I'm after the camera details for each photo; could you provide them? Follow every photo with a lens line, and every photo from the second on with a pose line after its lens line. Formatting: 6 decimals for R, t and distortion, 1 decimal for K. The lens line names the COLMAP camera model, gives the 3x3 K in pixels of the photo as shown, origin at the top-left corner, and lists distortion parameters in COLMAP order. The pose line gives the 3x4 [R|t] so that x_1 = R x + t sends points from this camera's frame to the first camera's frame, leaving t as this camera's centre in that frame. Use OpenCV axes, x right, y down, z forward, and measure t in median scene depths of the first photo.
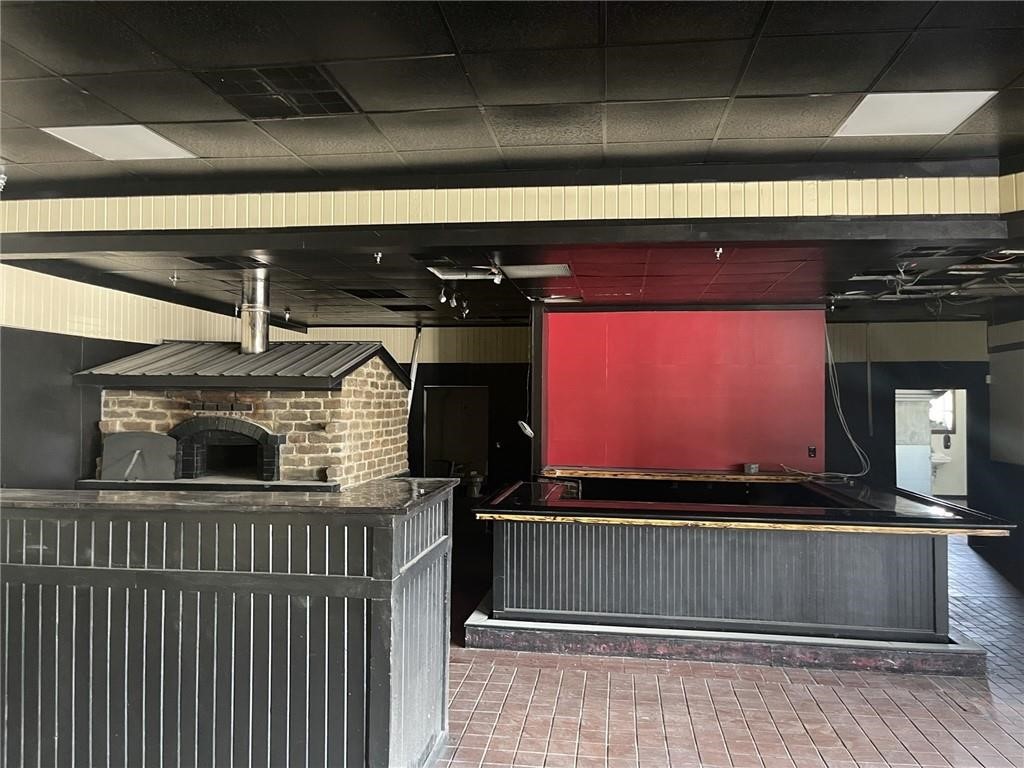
lens RADIAL K [[773.2, 0, 509.4], [0, 773.2, 380.9], [0, 0, 1]] dist [0.070407, -0.097988]
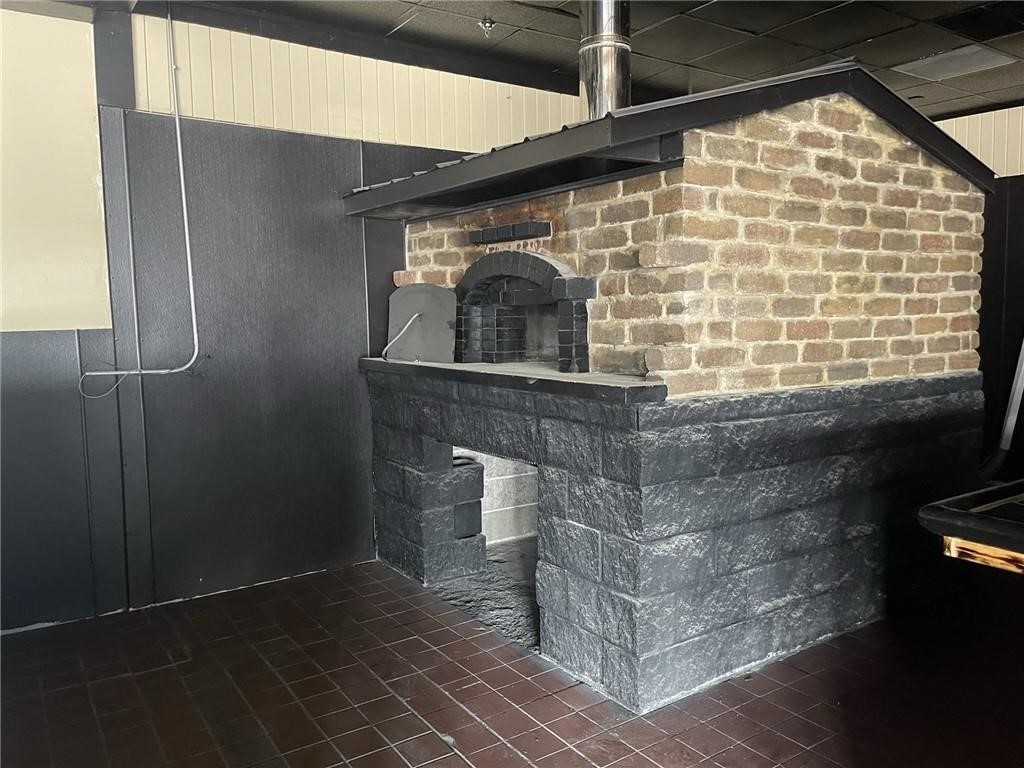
lens RADIAL K [[773.2, 0, 505.3], [0, 773.2, 388.0], [0, 0, 1]] dist [0.070407, -0.097988]
pose [[0.659808, 0.061762, -0.748892, 0.039883], [0.036089, 0.992862, 0.113678, 0.078164], [0.750567, -0.102032, 0.652870, 0.623389]]
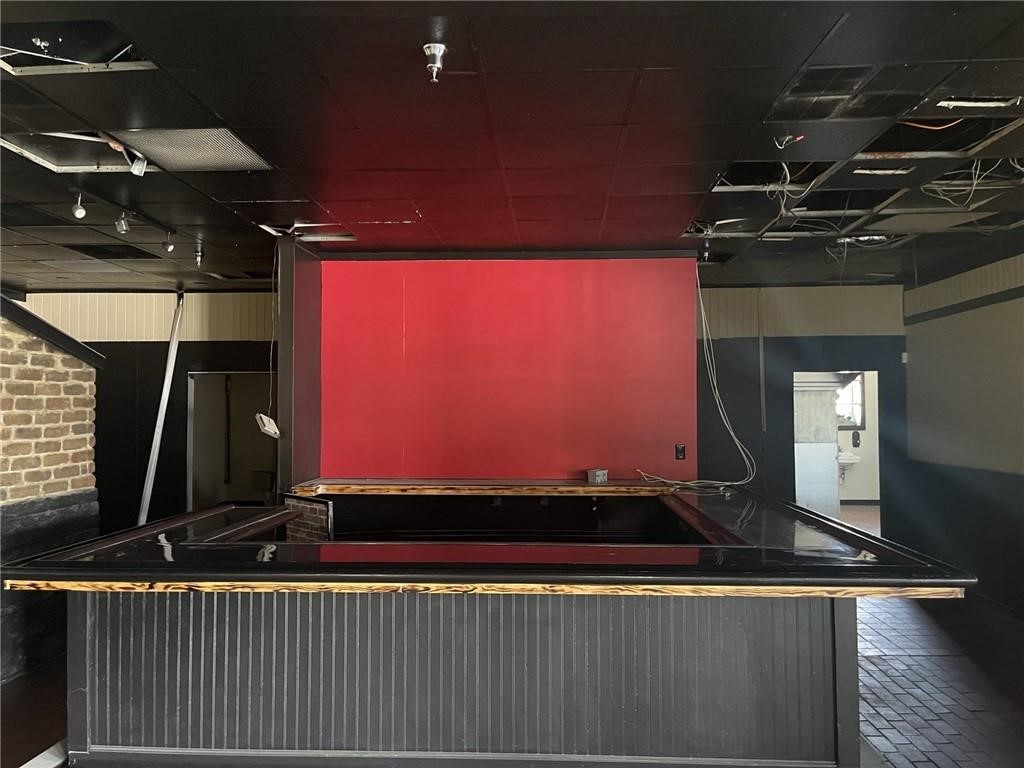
lens RADIAL K [[773.2, 0, 518.8], [0, 773.2, 384.6], [0, 0, 1]] dist [0.070407, -0.097988]
pose [[0.994802, -0.005805, 0.101661, 0.209593], [0.006119, 0.999977, -0.002775, 0.036825], [-0.101642, 0.003383, 0.994815, 0.371608]]
